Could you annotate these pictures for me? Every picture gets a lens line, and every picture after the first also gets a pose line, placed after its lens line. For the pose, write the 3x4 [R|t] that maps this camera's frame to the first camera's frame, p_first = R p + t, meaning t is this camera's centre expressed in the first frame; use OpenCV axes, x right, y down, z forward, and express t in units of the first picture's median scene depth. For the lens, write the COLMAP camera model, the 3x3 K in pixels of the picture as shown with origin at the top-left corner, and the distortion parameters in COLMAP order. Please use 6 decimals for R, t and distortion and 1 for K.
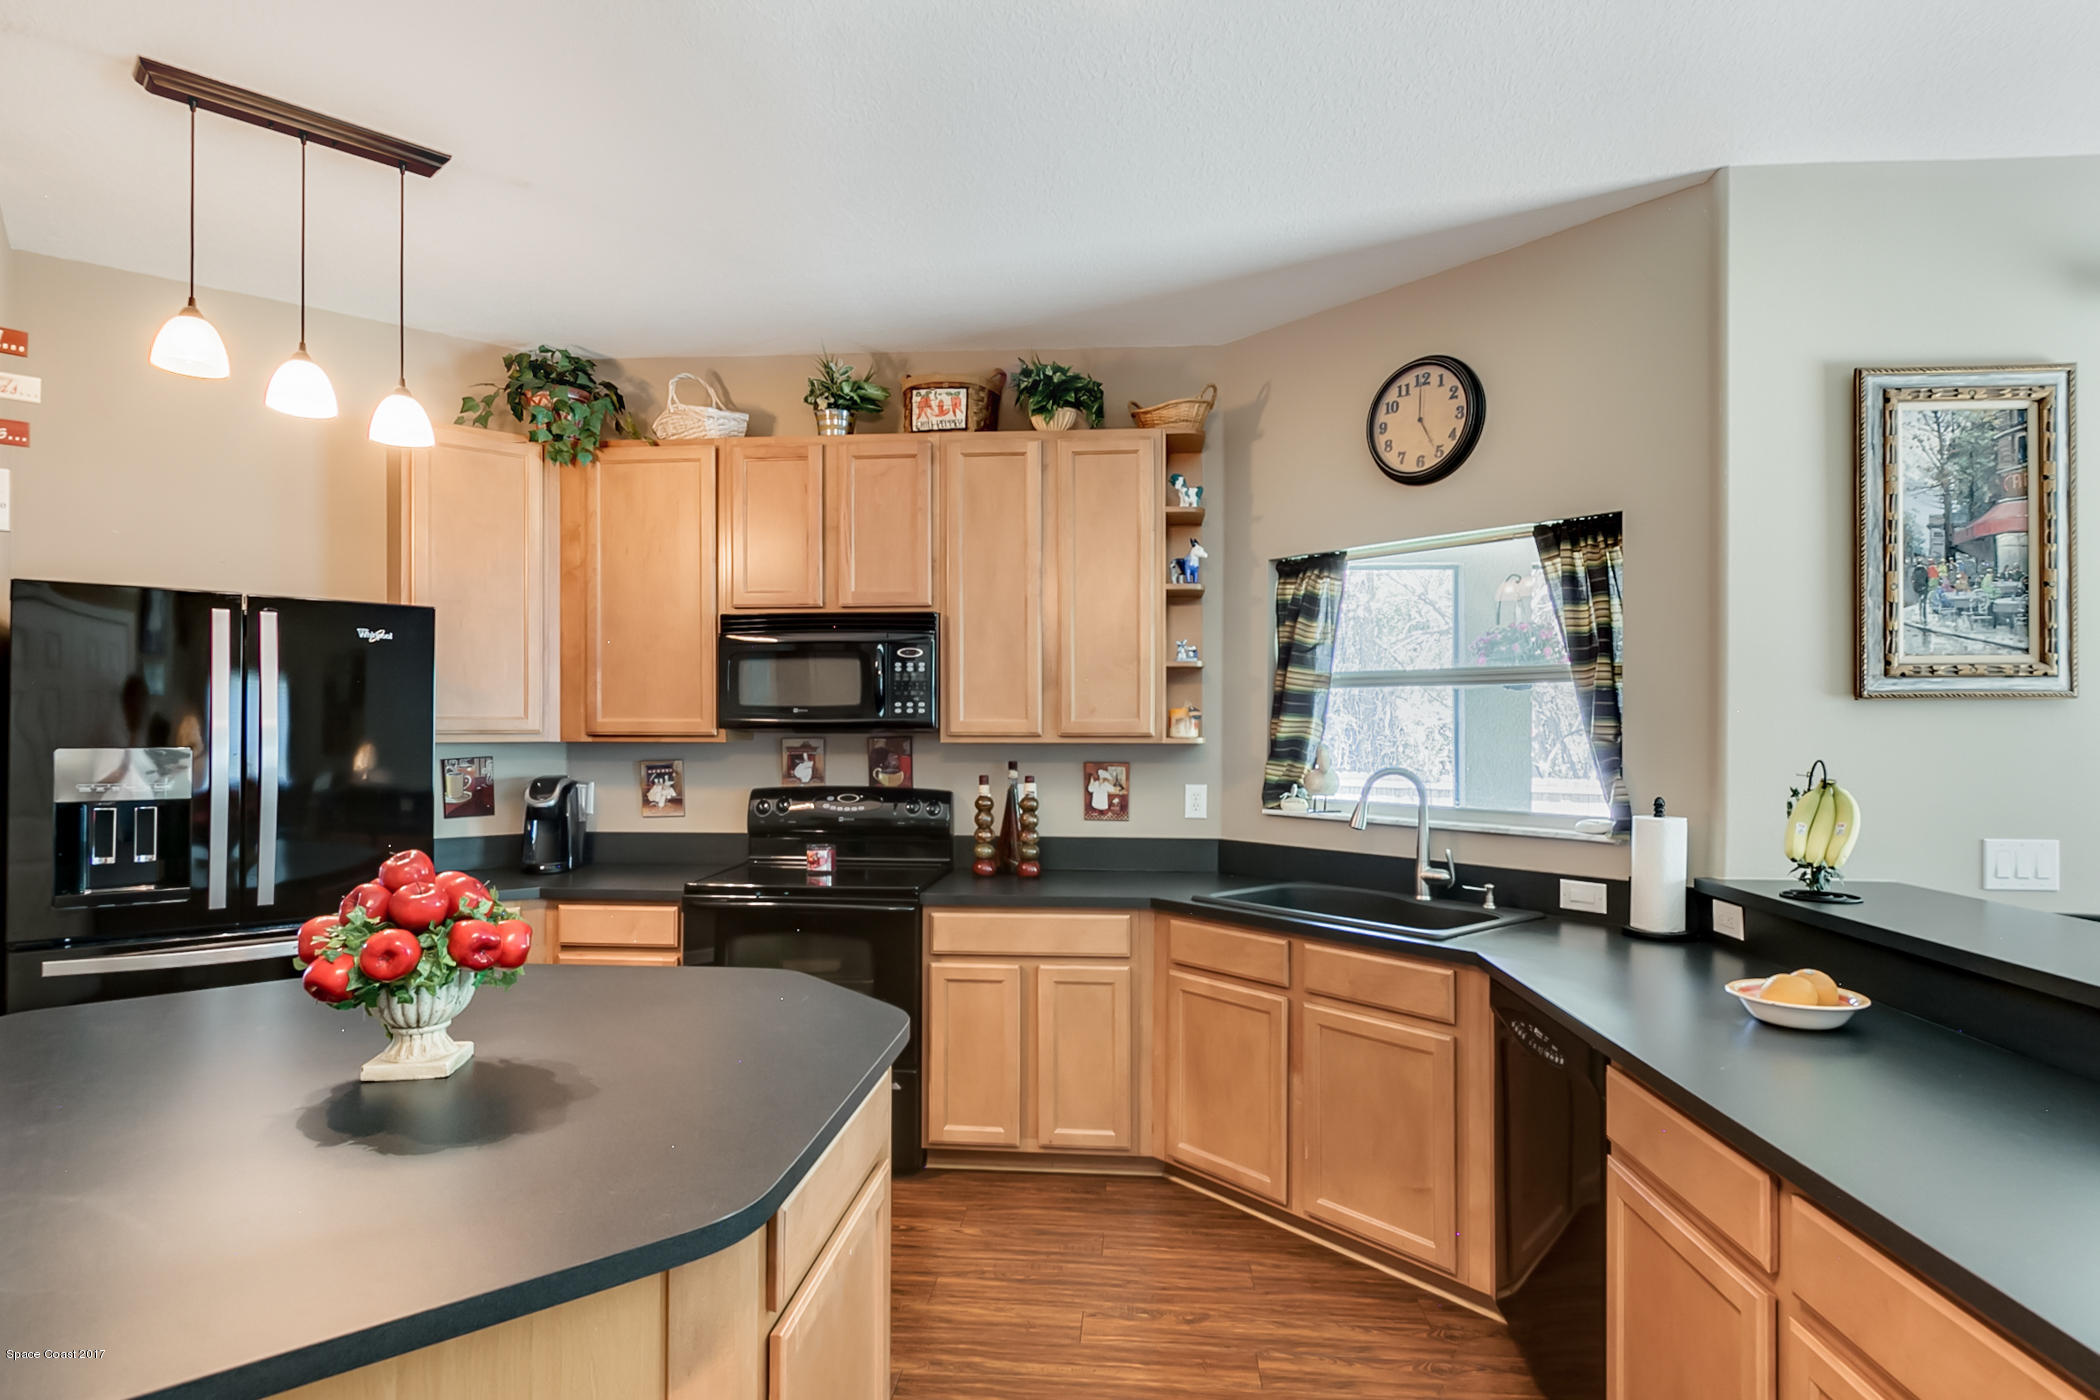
lens RADIAL K [[1102.7, 0, 1047.3], [0, 1102.7, 712.6], [0, 0, 1]] dist [0.001356, -0.001311]
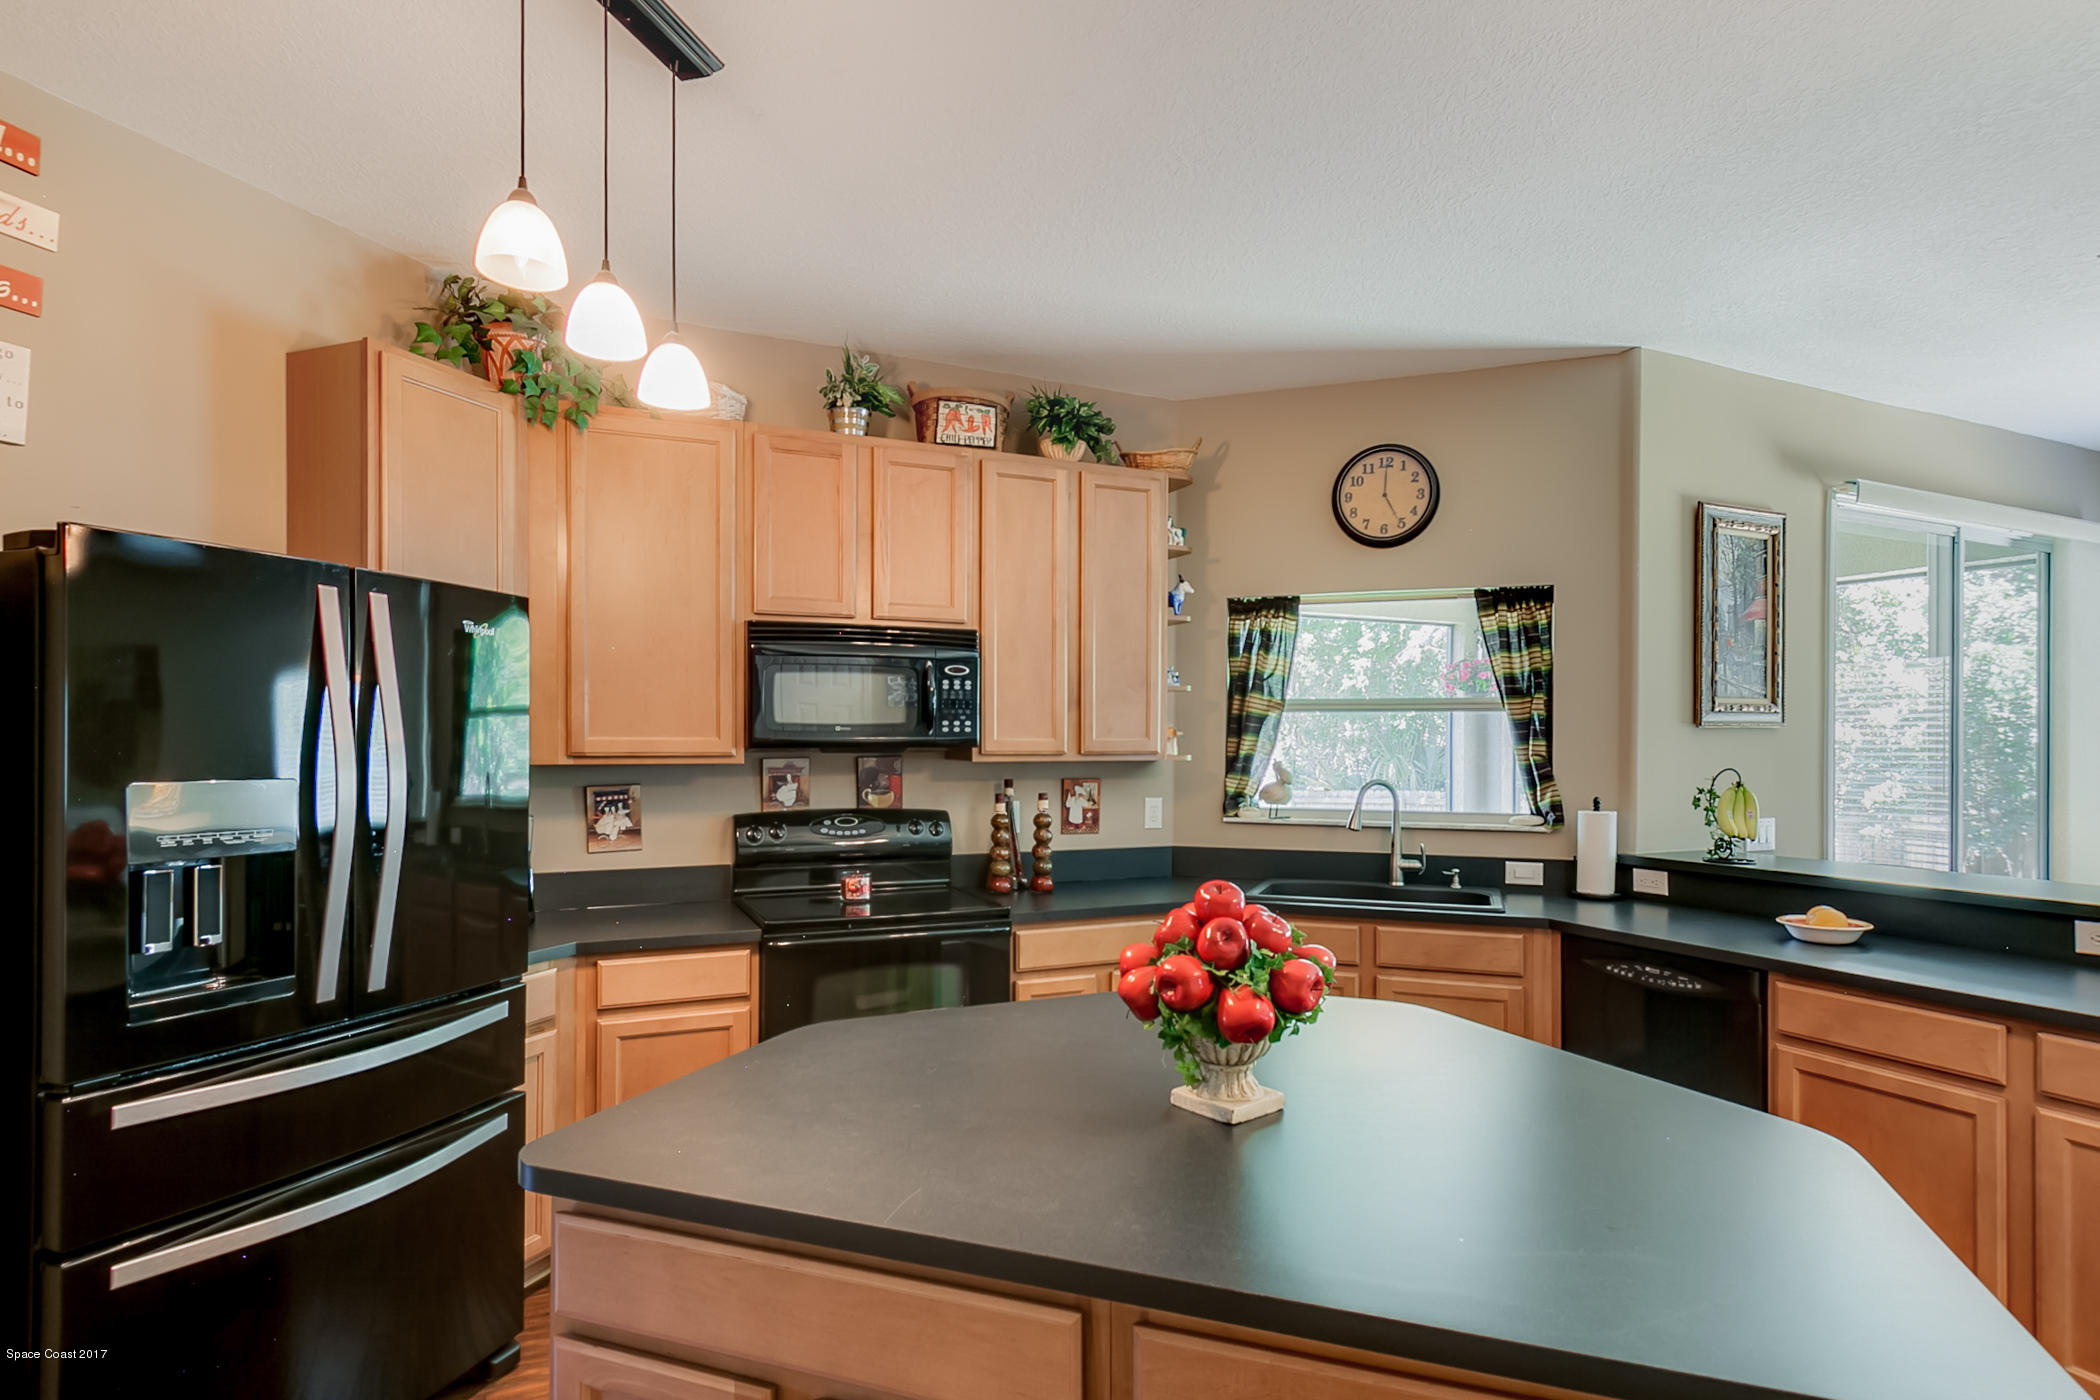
lens RADIAL K [[1094.0, 0, 1049.4], [0, 1094.0, 737.7], [0, 0, 1]] dist [0.001955, -0.000457]
pose [[0.870997, 0.001656, 0.491285, -0.578381], [-0.006412, 0.999947, 0.007996, -0.003000], [-0.491246, -0.010114, 0.870962, 0.119973]]
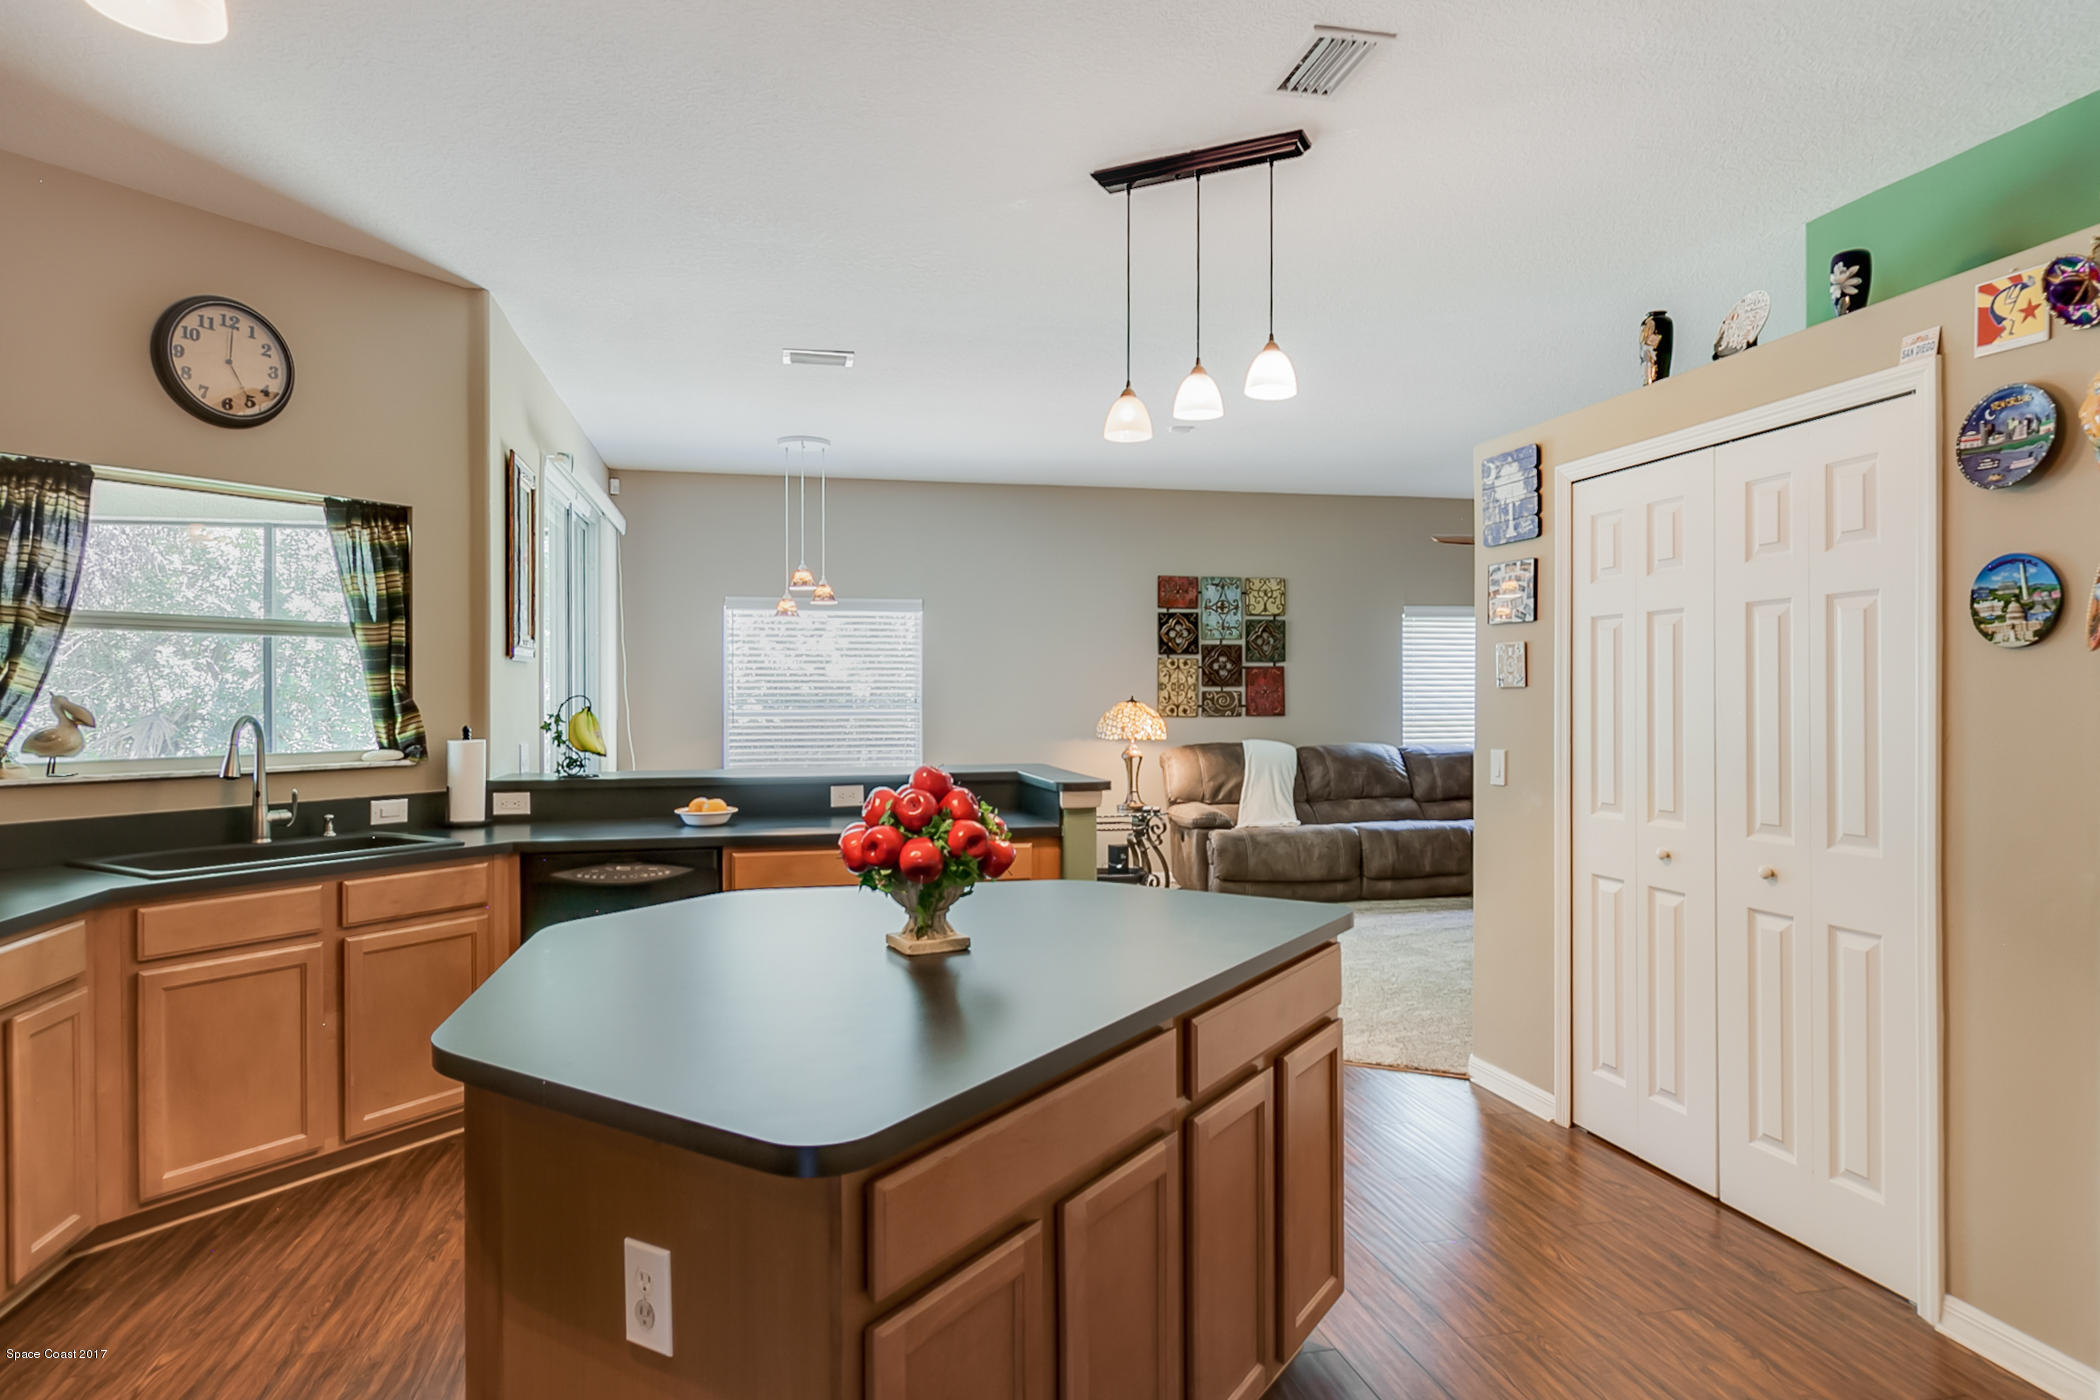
lens RADIAL K [[1219.5, 0, 1038.2], [0, 1219.5, 694.8], [0, 0, 1]] dist [0.001882, -0.000456]
pose [[-0.296639, -0.001748, 0.954988, -0.910015], [-0.005037, 0.999987, 0.000266, 0.027725], [-0.954976, -0.004732, -0.296644, 0.626333]]
